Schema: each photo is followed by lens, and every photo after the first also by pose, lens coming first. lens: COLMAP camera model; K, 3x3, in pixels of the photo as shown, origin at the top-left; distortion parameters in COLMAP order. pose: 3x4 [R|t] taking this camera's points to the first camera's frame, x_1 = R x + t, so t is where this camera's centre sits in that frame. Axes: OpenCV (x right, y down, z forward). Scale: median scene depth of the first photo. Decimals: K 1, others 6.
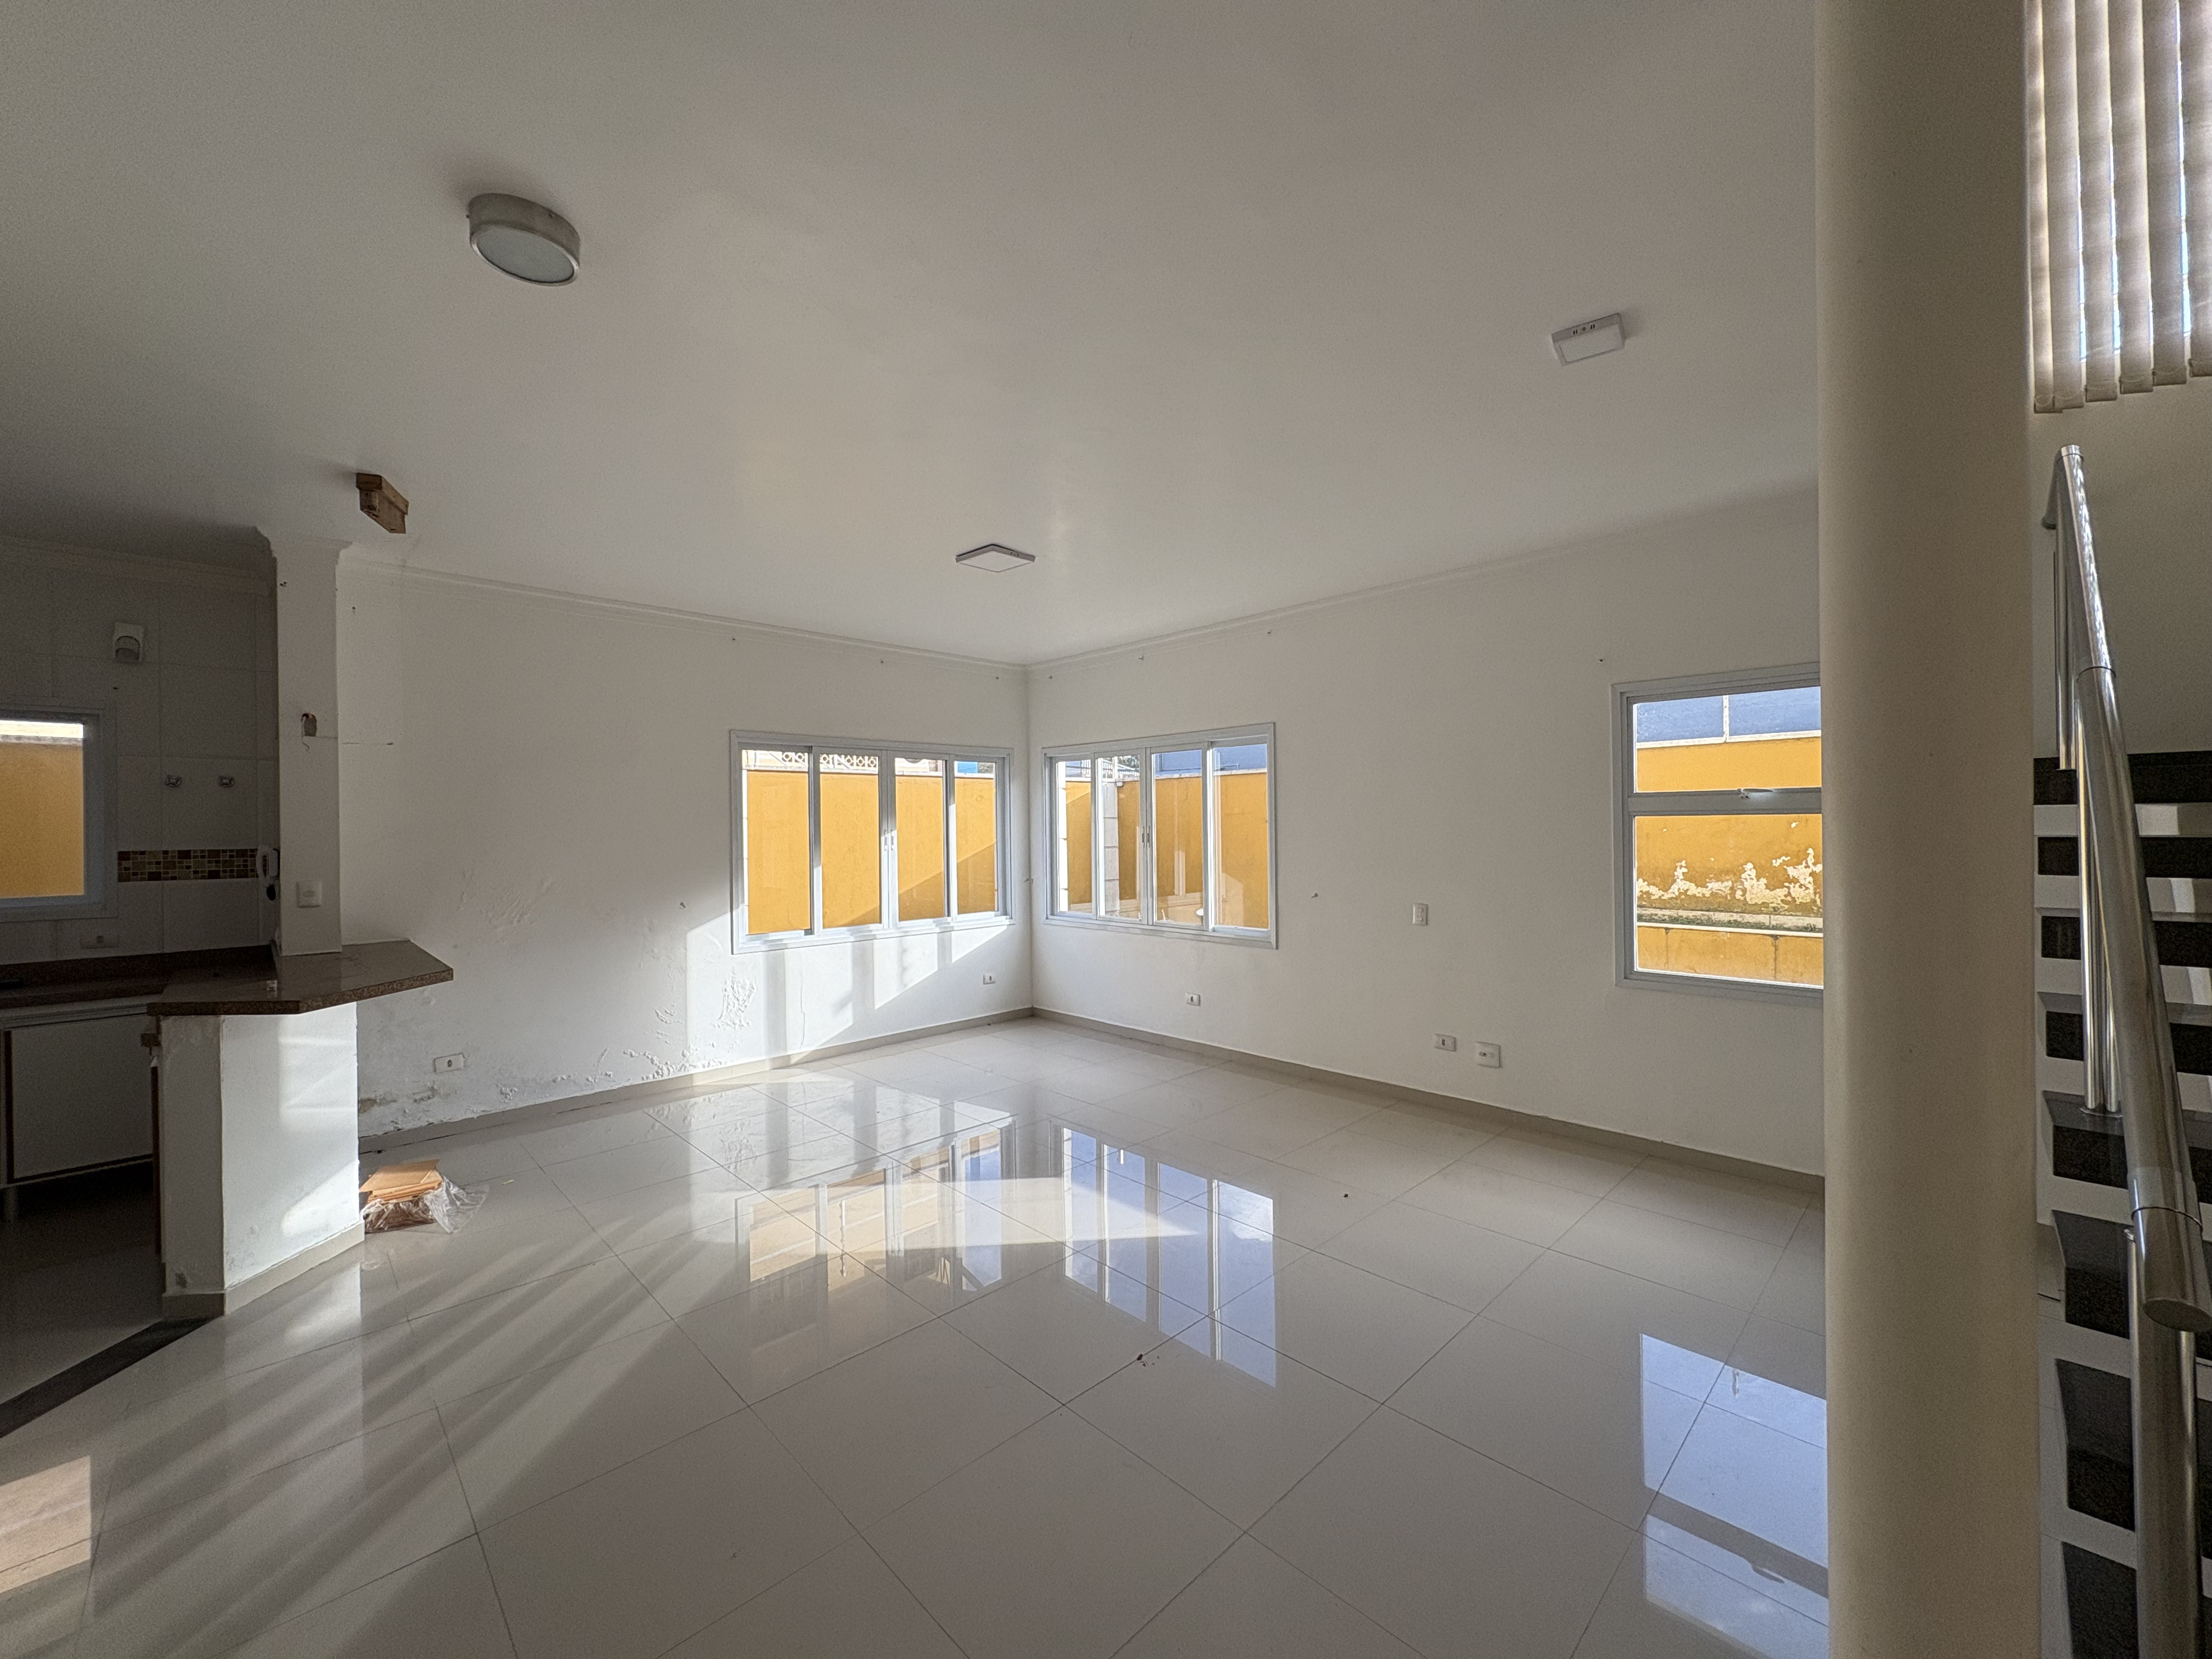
lens RADIAL K [[881.7, 0, 1107.1], [0, 881.7, 840.6], [0, 0, 1]] dist [-0.001673, -0.000131]
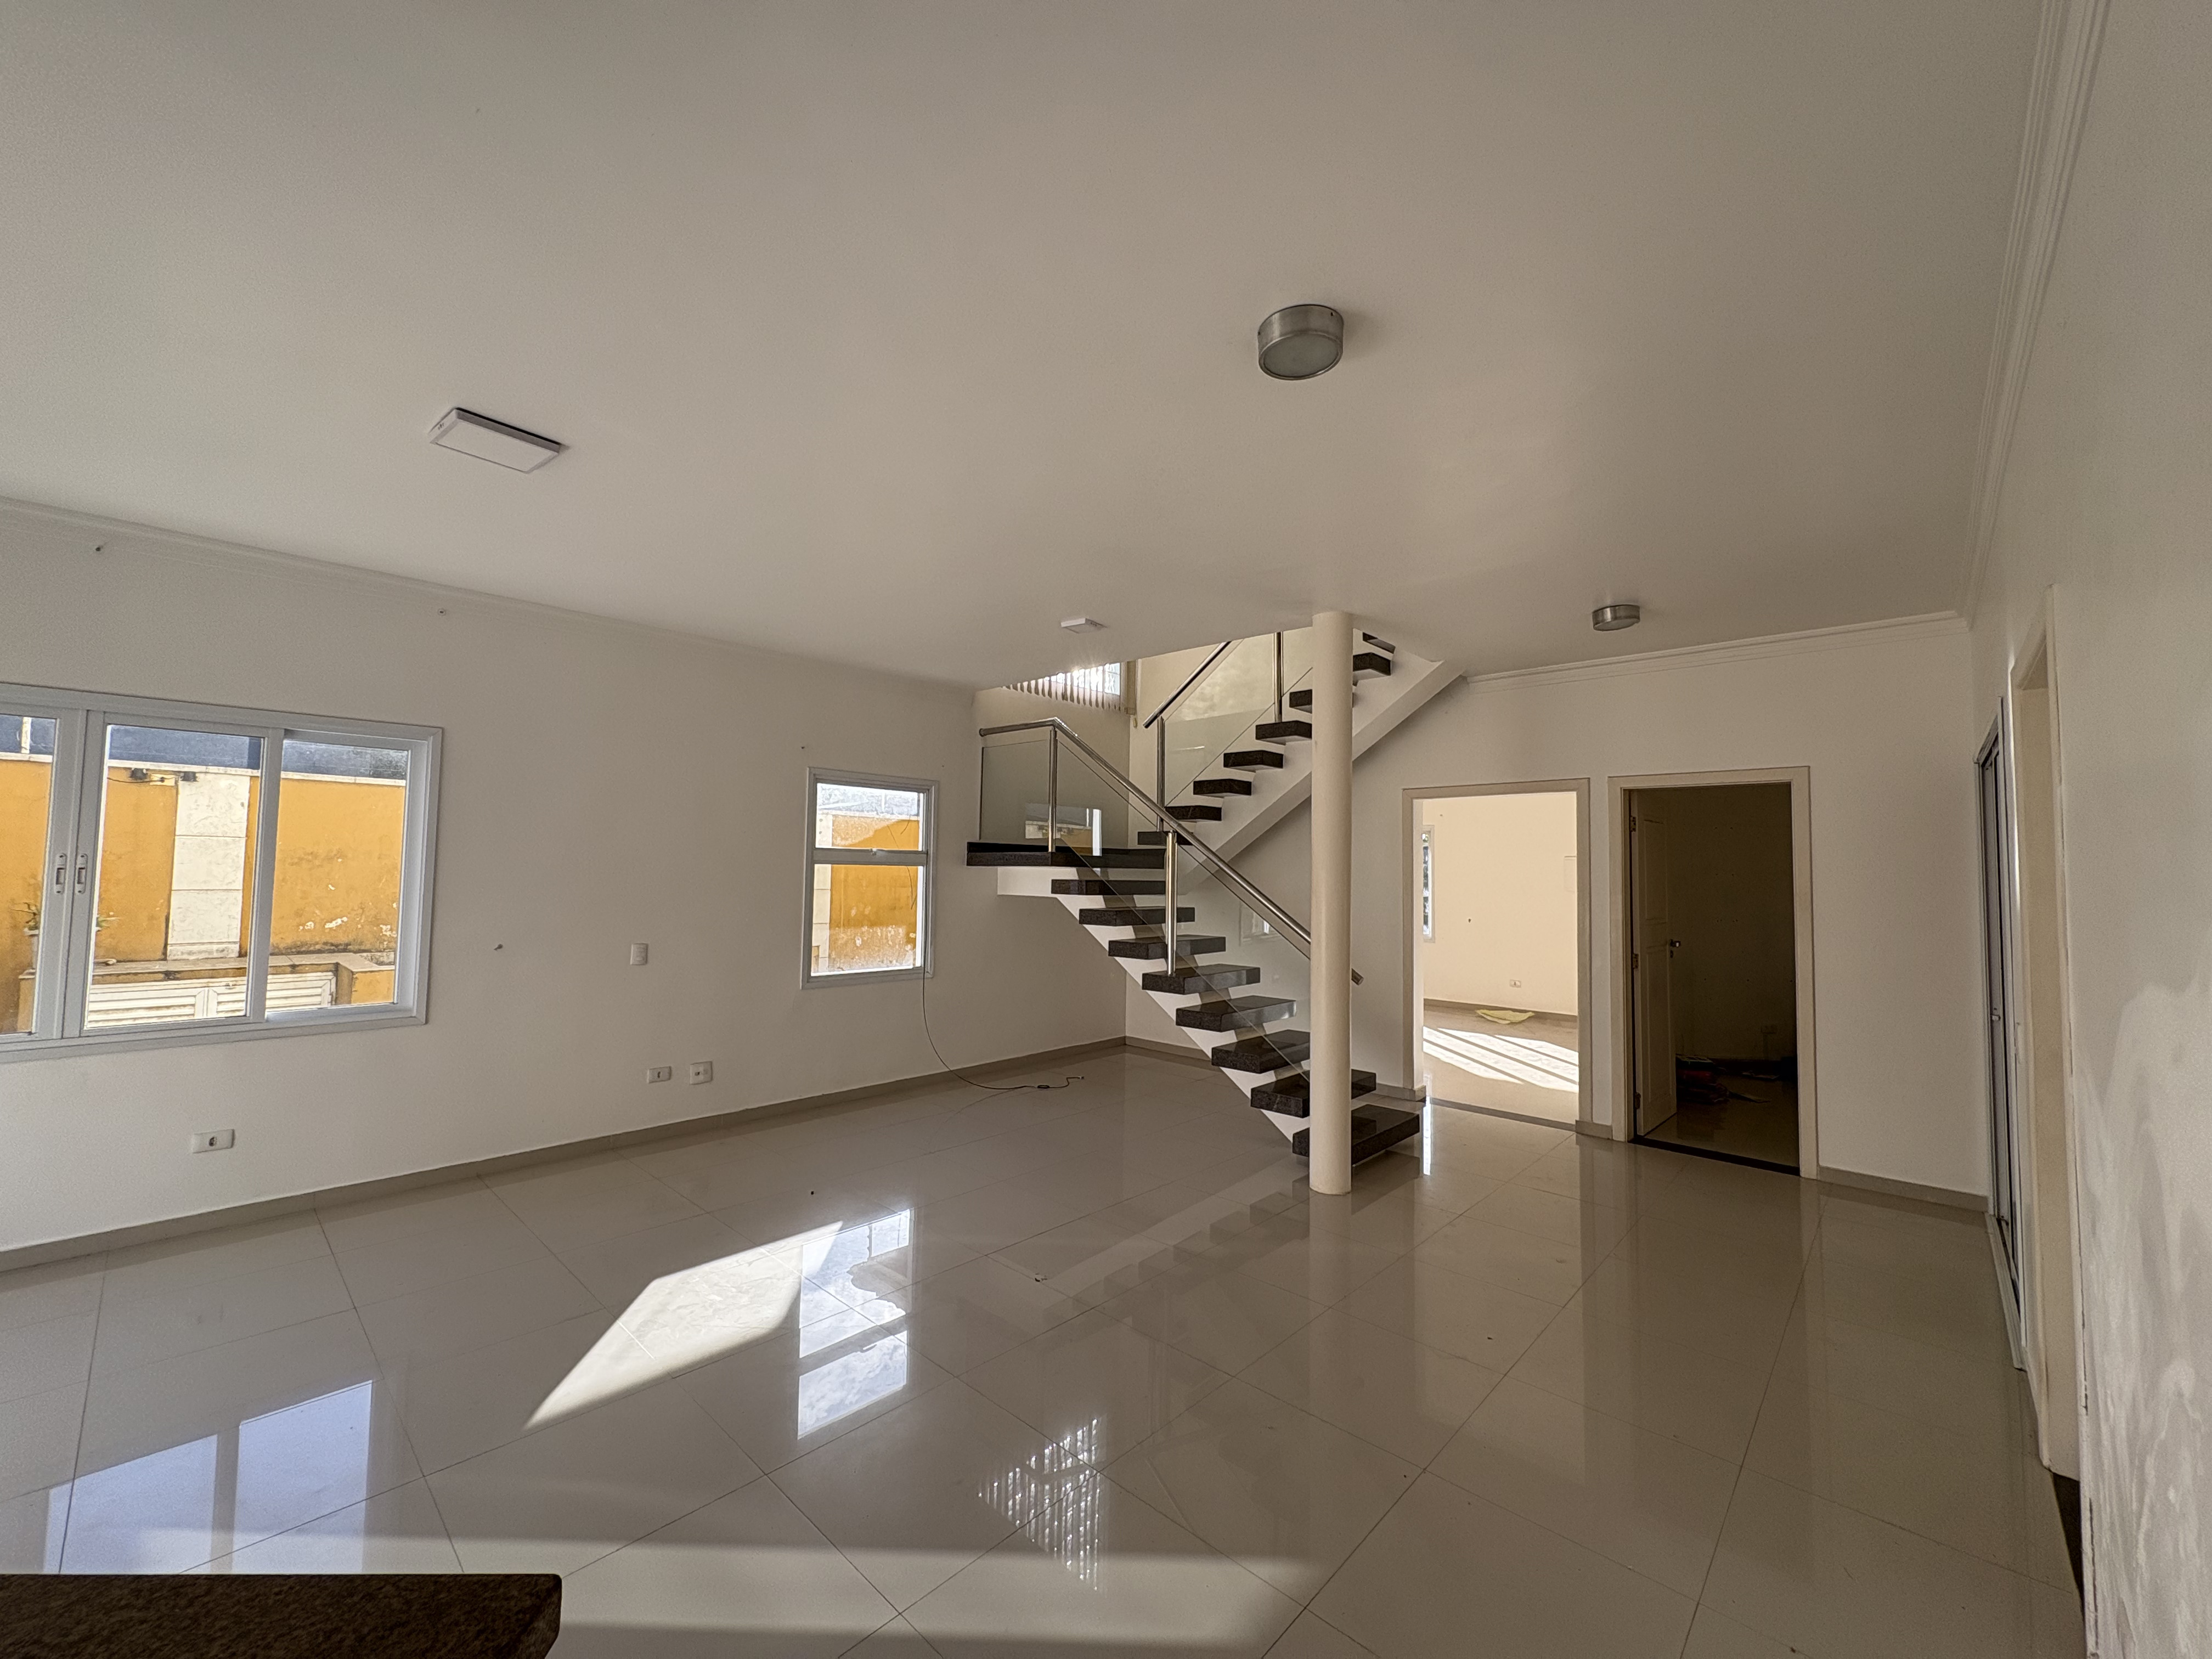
lens RADIAL K [[881.7, 0, 1099.0], [0, 881.7, 825.5], [0, 0, 1]] dist [-0.001673, -0.000131]
pose [[-0.063021, 0.068773, 0.995640, -0.623571], [0.001343, 0.997628, -0.068826, 0.006096], [-0.998011, -0.003000, -0.062964, 0.481451]]
